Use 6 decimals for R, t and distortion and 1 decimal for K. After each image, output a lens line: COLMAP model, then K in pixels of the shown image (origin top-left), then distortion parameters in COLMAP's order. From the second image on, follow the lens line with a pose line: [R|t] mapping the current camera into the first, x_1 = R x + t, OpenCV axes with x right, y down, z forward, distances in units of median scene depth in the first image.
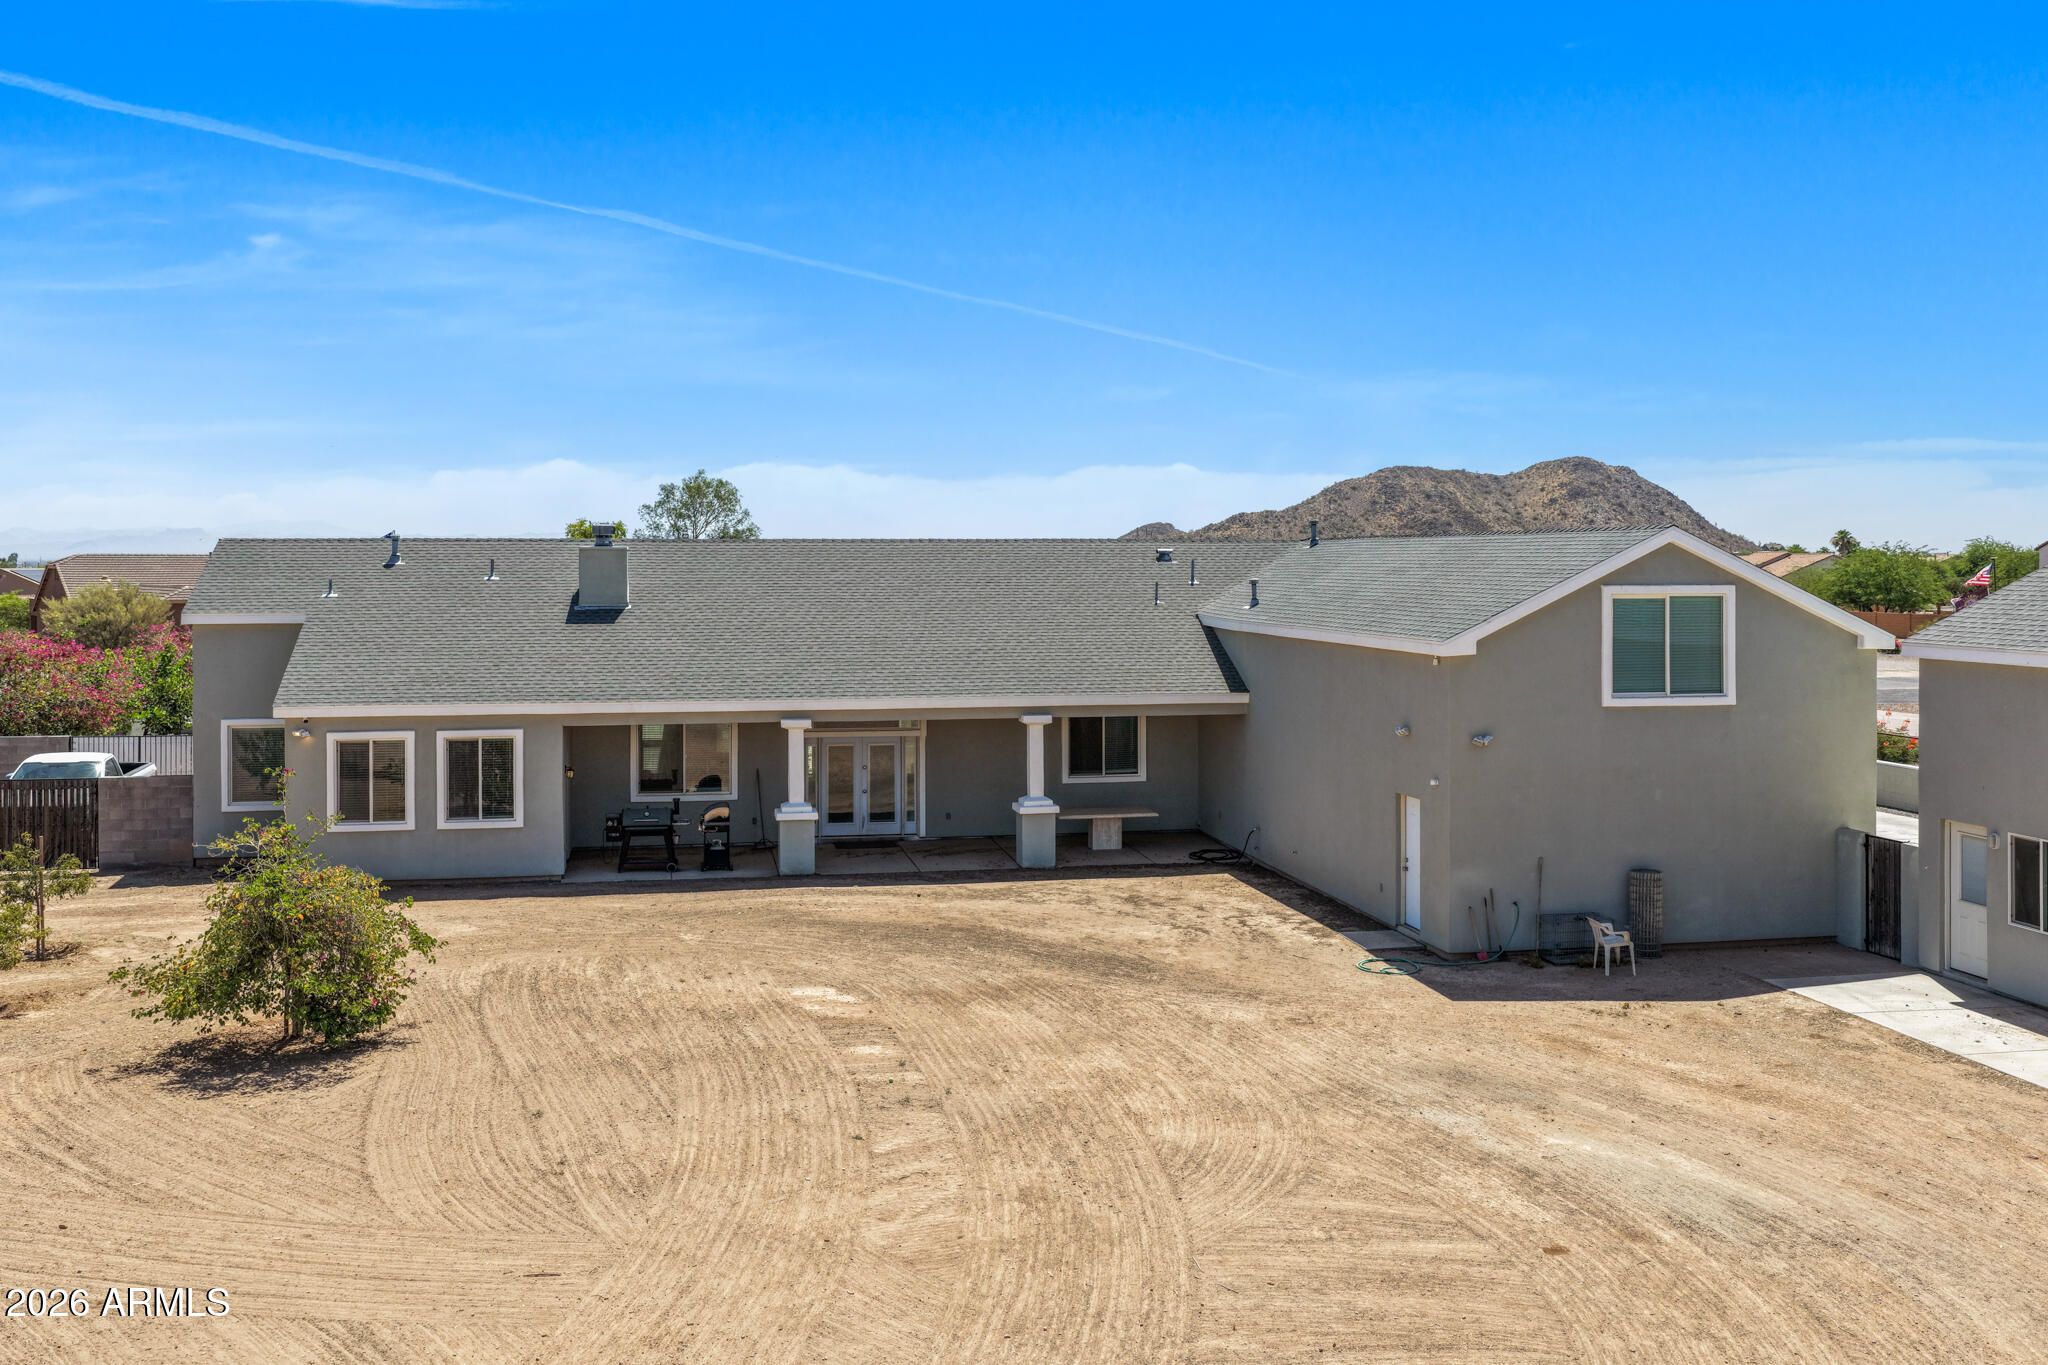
lens RADIAL K [[1723.9, 0, 1028.0], [0, 1723.9, 655.4], [0, 0, 1]] dist [-0.005926, 0.028534]
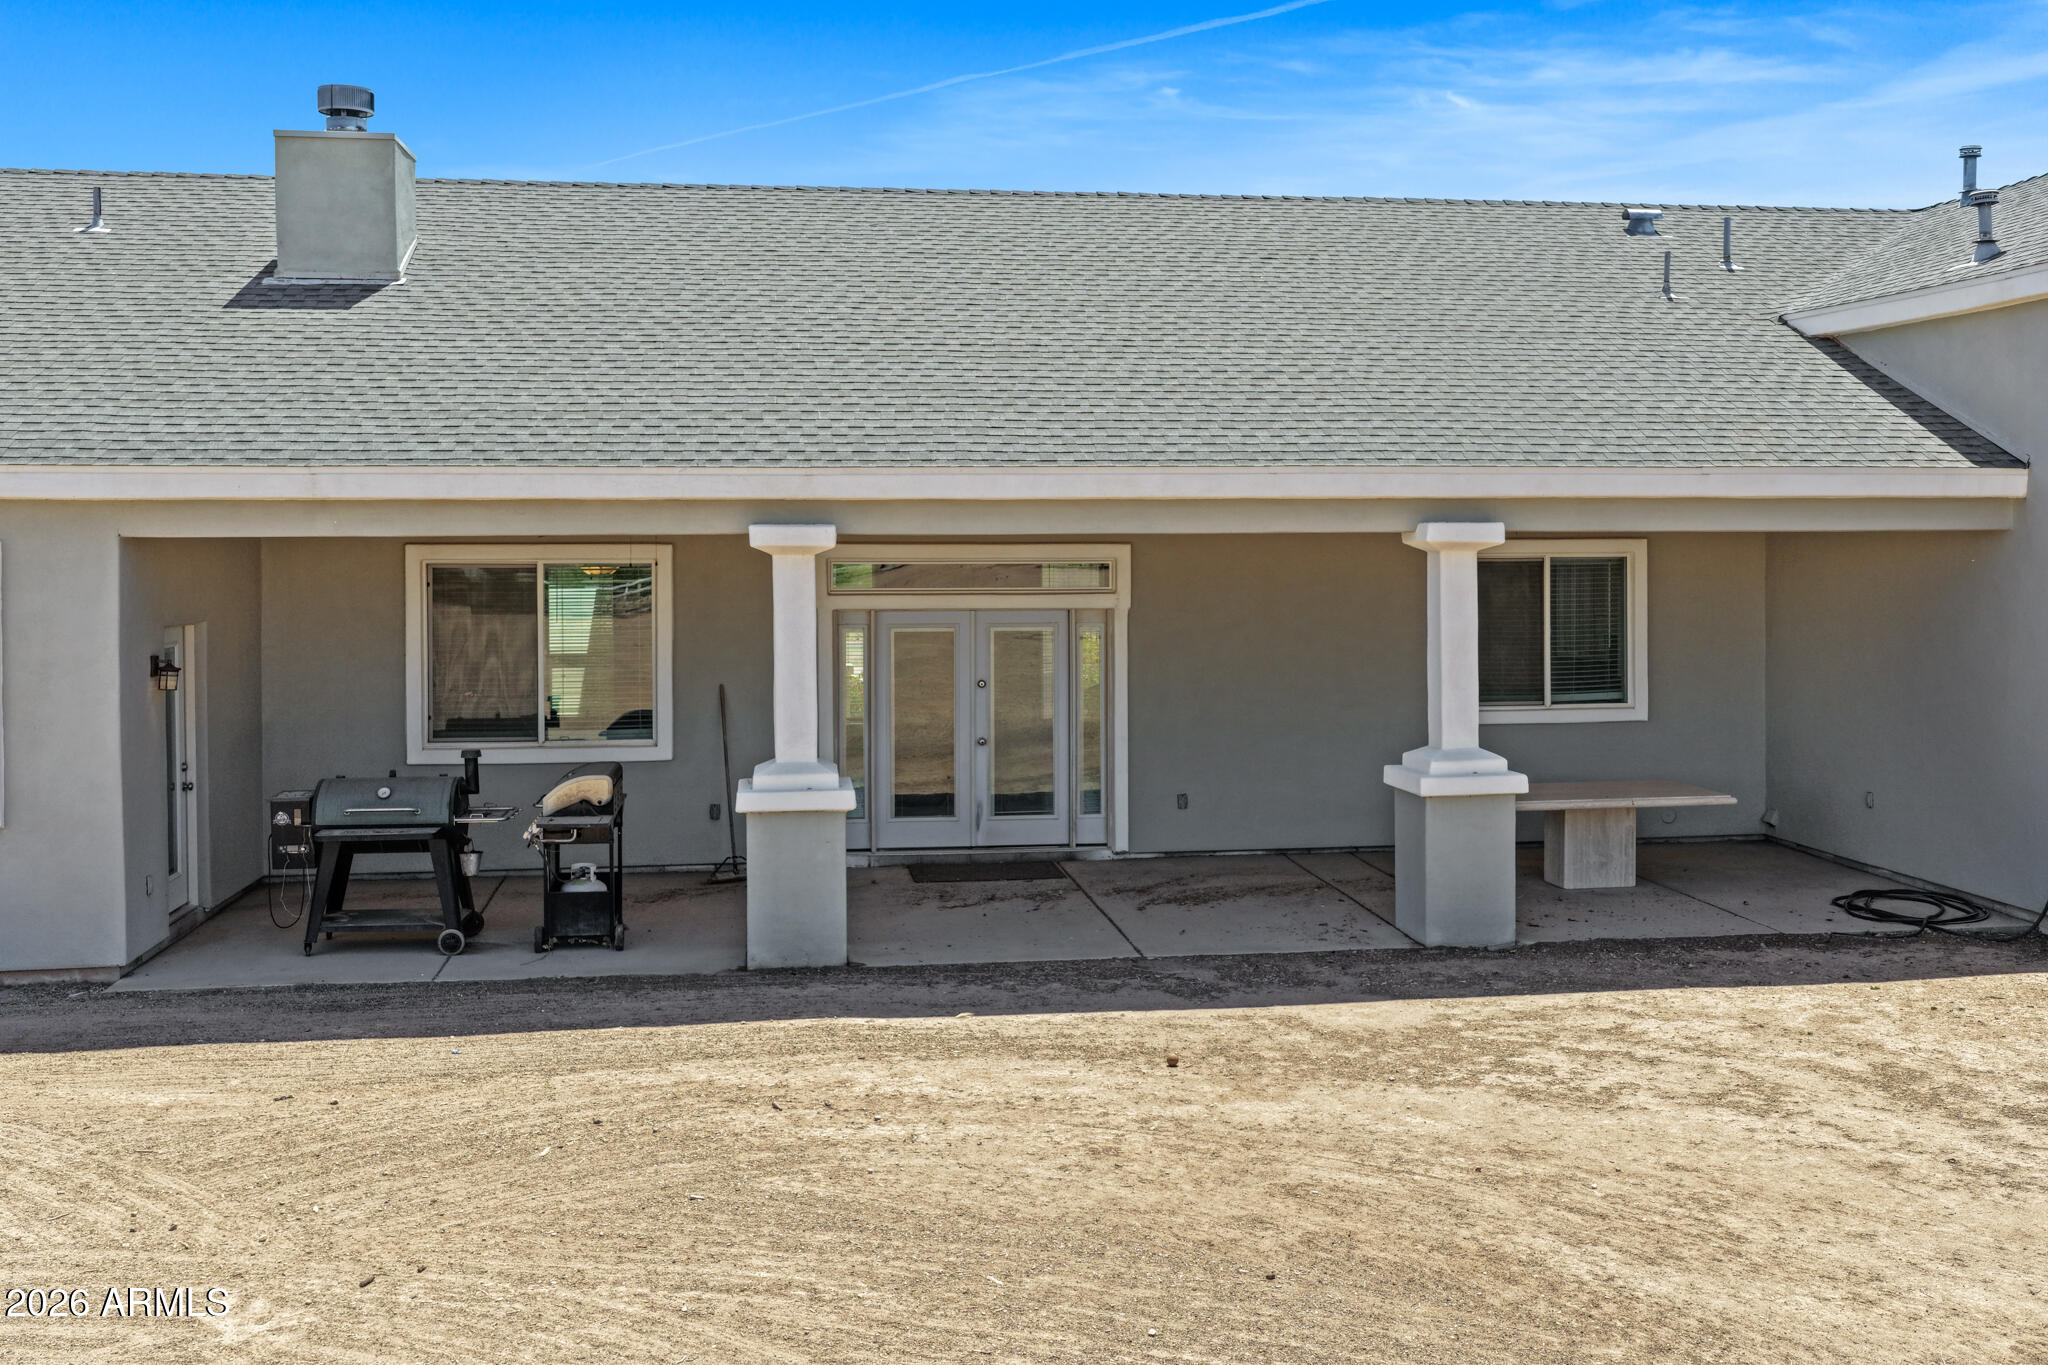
lens RADIAL K [[1914.5, 0, 1032.5], [0, 1914.5, 657.3], [0, 0, 1]] dist [-0.009499, 0.016159]
pose [[0.998291, -0.000910, -0.058439, -0.061043], [0.001837, 0.999873, 0.015800, 0.056418], [0.058417, -0.015880, 0.998166, 0.595545]]
